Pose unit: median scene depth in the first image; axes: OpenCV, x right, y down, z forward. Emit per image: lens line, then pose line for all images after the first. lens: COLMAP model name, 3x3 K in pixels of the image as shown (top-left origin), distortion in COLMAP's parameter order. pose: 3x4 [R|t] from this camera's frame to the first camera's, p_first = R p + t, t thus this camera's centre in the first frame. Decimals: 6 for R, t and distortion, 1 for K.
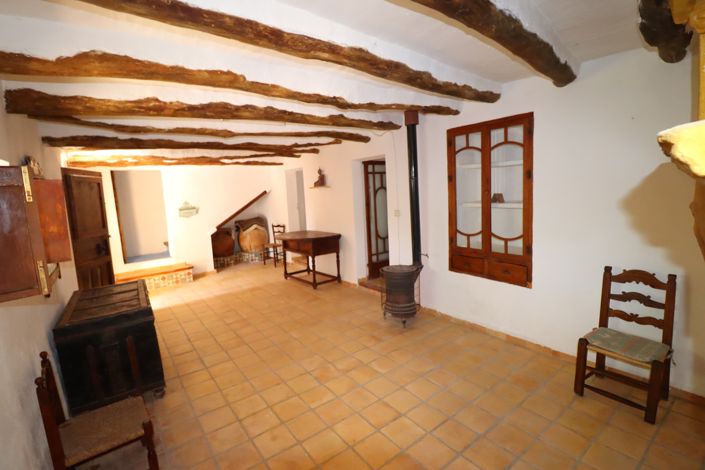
lens RADIAL K [[327.9, 0, 350.0], [0, 327.9, 230.4], [0, 0, 1]] dist [-0.000911, -0.008029]
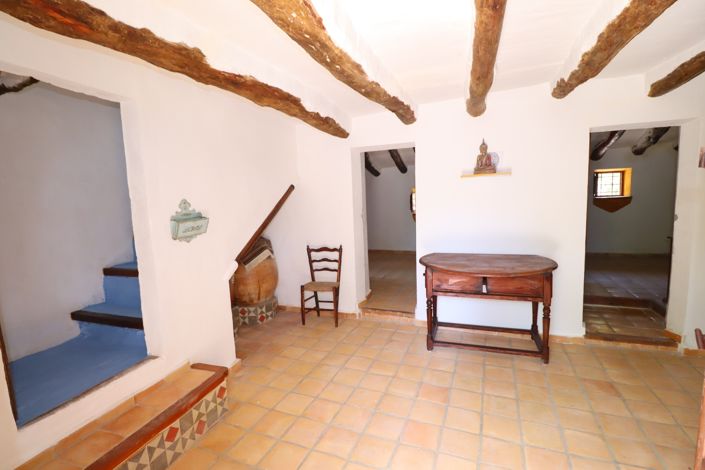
lens RADIAL K [[327.9, 0, 357.0], [0, 327.9, 232.2], [0, 0, 1]] dist [-0.000911, -0.008029]
pose [[0.853337, -0.037211, 0.520029, -0.970643], [0.059466, 0.997887, -0.026176, -0.051421], [-0.517956, 0.053262, 0.853747, 1.057591]]
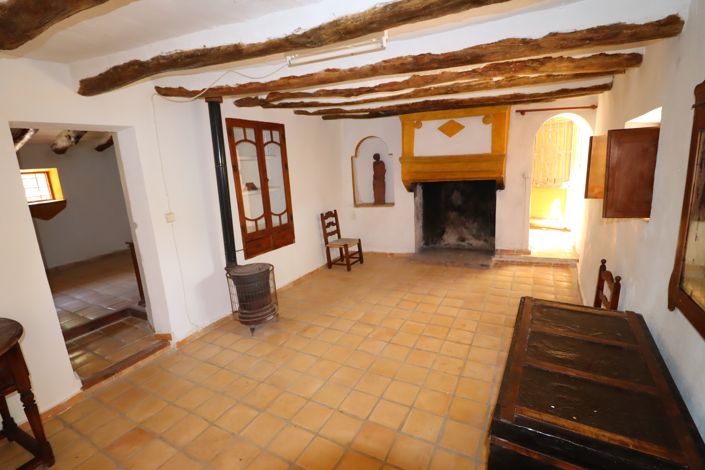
lens RADIAL K [[327.9, 0, 357.0], [0, 327.9, 234.2], [0, 0, 1]] dist [-0.000911, -0.008029]
pose [[-0.420114, -0.121067, 0.899359, -0.823449], [0.187795, 0.958008, 0.216687, -0.119810], [-0.887827, 0.259929, -0.379737, 1.170446]]
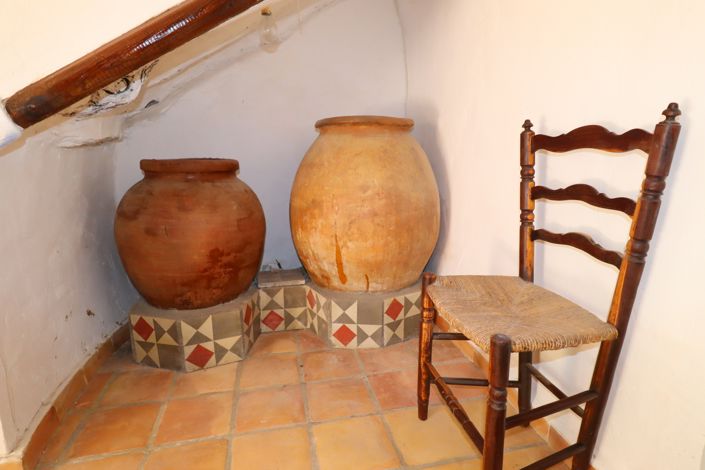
lens RADIAL K [[399.0, 0, 347.9], [0, 399.0, 239.1], [0, 0, 1]] dist [0.004359, -0.000600]
pose [[0.909831, 0.131990, -0.393429, -0.485795], [-0.080614, 0.986225, 0.144438, 0.014989], [0.407074, -0.099698, 0.907938, 1.802975]]
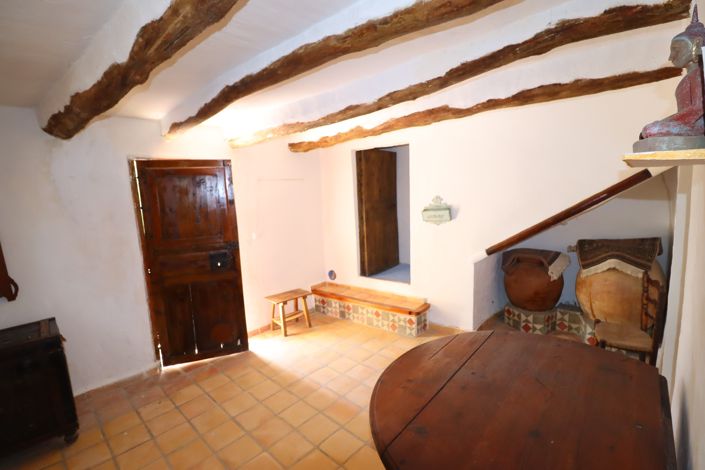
lens RADIAL K [[327.9, 0, 358.0], [0, 327.9, 232.4], [0, 0, 1]] dist [-0.000911, -0.008029]
pose [[0.188781, 0.164178, -0.968198, 0.045917], [-0.079486, 0.985245, 0.151570, -0.184113], [0.978797, 0.048345, 0.199045, 1.395839]]
